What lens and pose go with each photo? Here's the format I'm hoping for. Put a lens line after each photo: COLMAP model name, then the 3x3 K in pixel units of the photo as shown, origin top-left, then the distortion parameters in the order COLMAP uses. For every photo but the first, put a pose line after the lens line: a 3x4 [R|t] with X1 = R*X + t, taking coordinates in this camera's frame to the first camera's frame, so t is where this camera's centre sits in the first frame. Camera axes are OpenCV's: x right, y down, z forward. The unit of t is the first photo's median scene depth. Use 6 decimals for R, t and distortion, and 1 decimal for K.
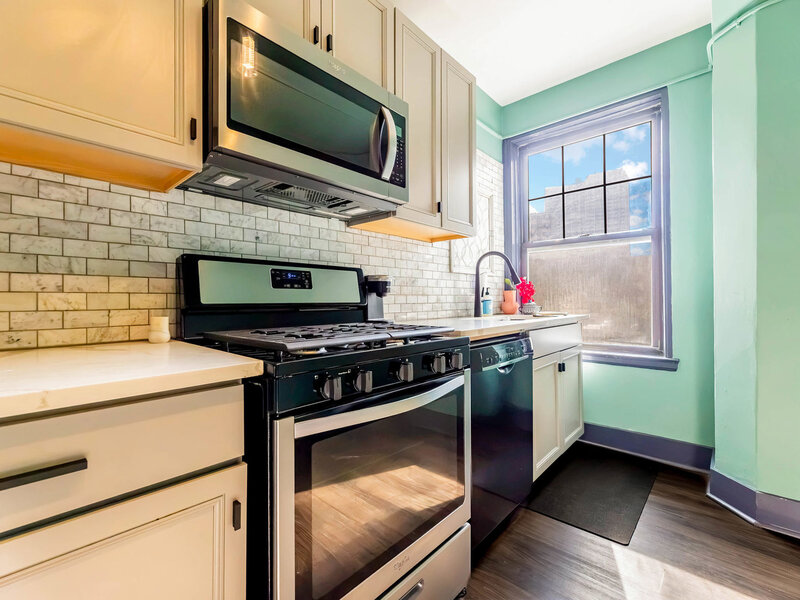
lens RADIAL K [[364.1, 0, 396.4], [0, 364.1, 297.4], [0, 0, 1]] dist [-0.000581, 0.000085]
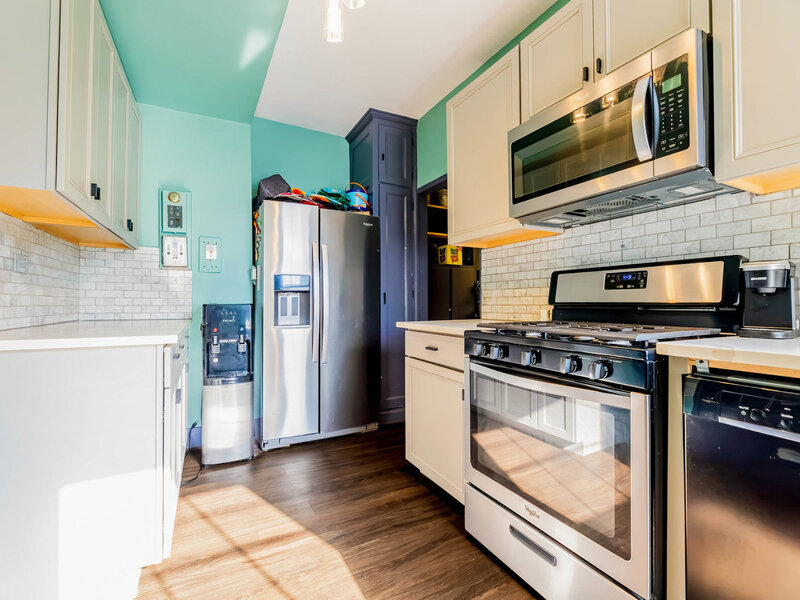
lens RADIAL K [[364.1, 0, 396.7], [0, 364.1, 299.1], [0, 0, 1]] dist [-0.000581, 0.000085]
pose [[-0.338971, -0.001607, -0.940796, 0.983188], [0.014384, 0.999873, -0.006890, 0.003939], [0.940687, -0.015868, -0.338904, 0.733063]]
